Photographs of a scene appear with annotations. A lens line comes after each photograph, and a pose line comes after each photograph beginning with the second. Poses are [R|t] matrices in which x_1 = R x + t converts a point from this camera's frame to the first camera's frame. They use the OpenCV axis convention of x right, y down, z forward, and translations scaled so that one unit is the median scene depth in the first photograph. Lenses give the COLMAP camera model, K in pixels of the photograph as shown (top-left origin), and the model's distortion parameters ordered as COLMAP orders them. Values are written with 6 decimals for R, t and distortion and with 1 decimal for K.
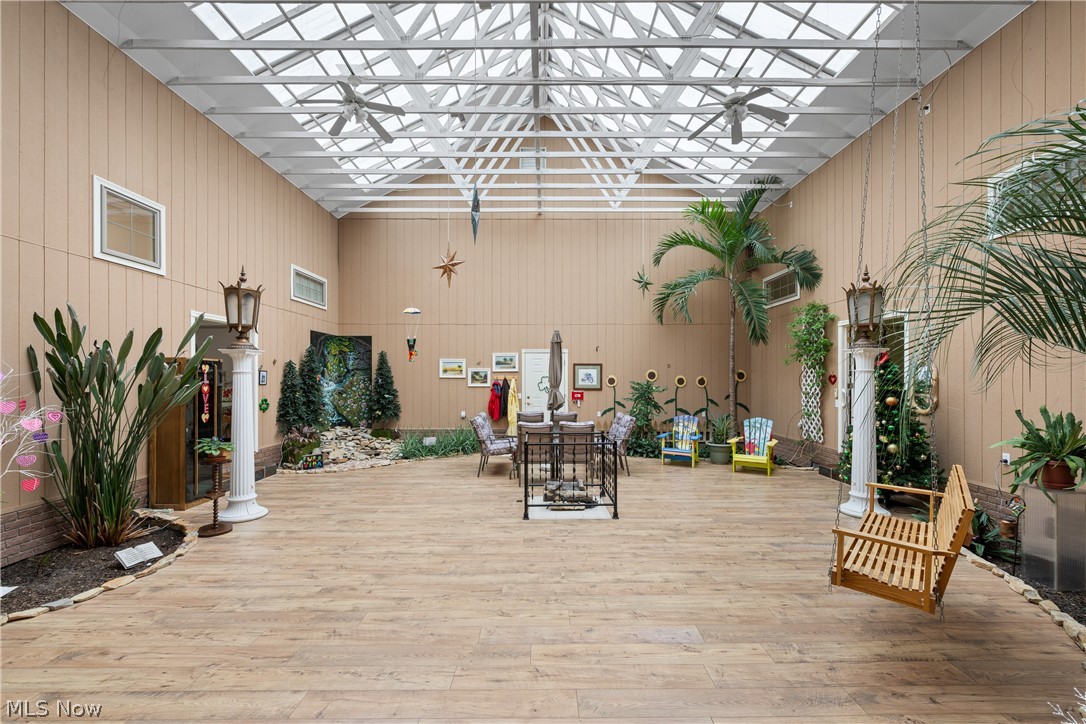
lens RADIAL K [[429.3, 0, 538.0], [0, 429.3, 378.4], [0, 0, 1]] dist [0.000579, 0.000289]
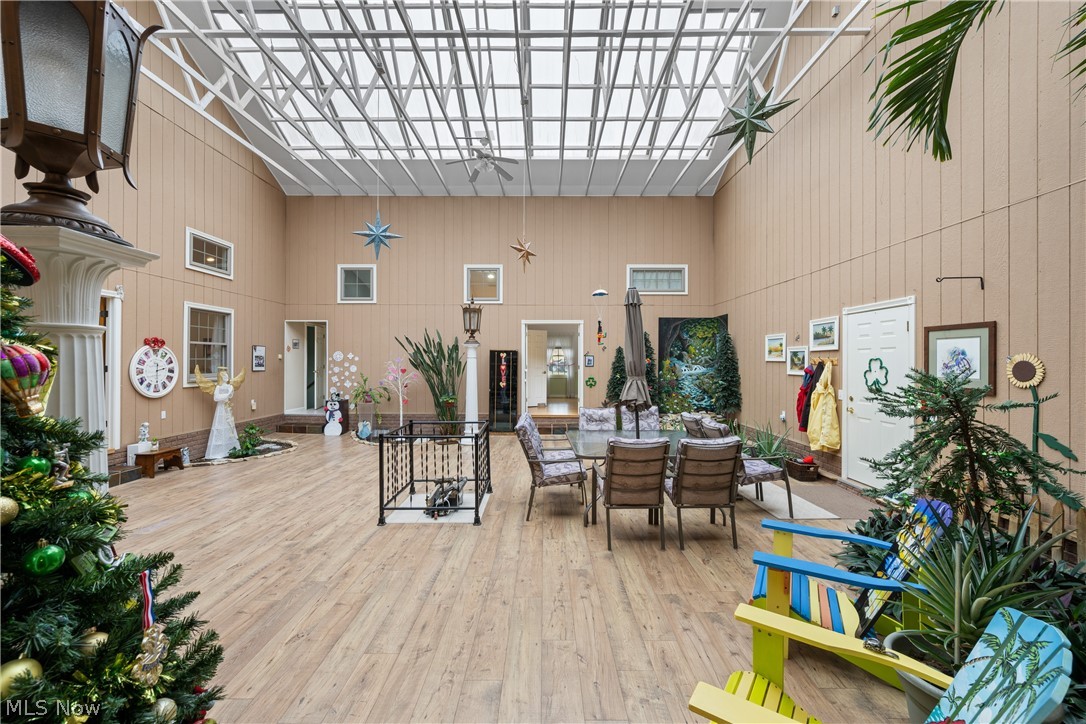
lens RADIAL K [[429.3, 0, 550.8], [0, 429.3, 362.6], [0, 0, 1]] dist [0.000579, 0.000289]
pose [[0.022817, 0.002696, -0.999736, 0.516534], [-0.002573, 0.999993, 0.002638, -0.000027], [0.999736, 0.002513, 0.022824, 0.652165]]
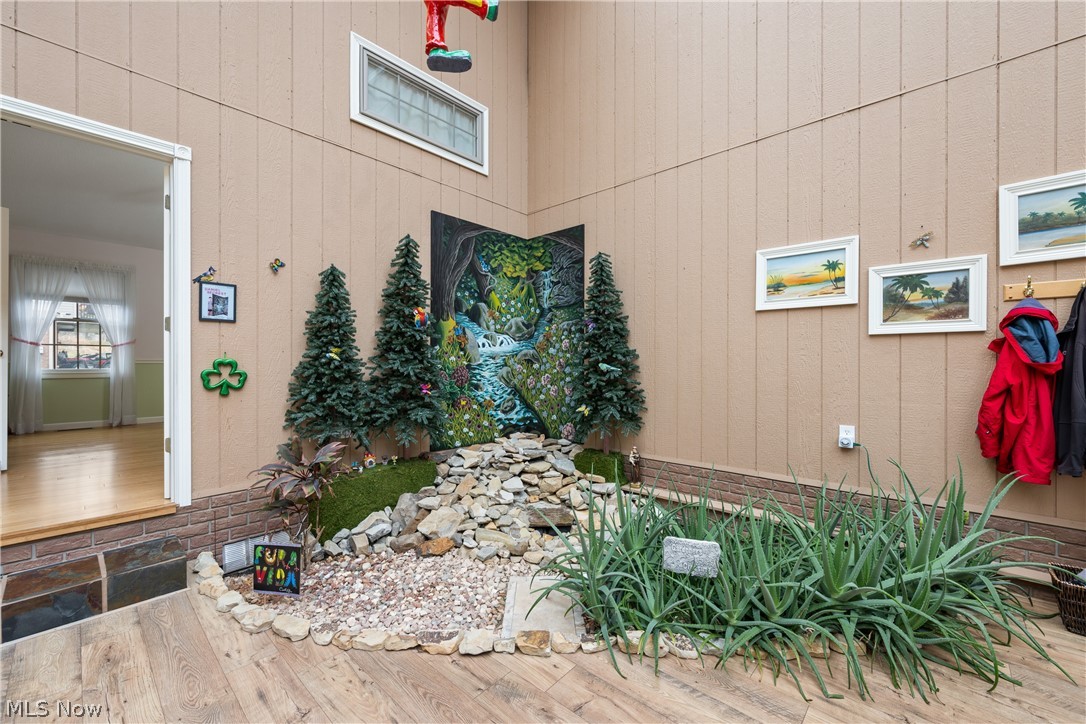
lens RADIAL K [[429.3, 0, 546.4], [0, 429.3, 365.0], [0, 0, 1]] dist [0.000579, 0.000289]
pose [[0.748244, 0.003388, -0.663415, -0.142883], [-0.000155, 0.999988, 0.004932, 0.038574], [0.663423, -0.003588, 0.748236, 0.698693]]
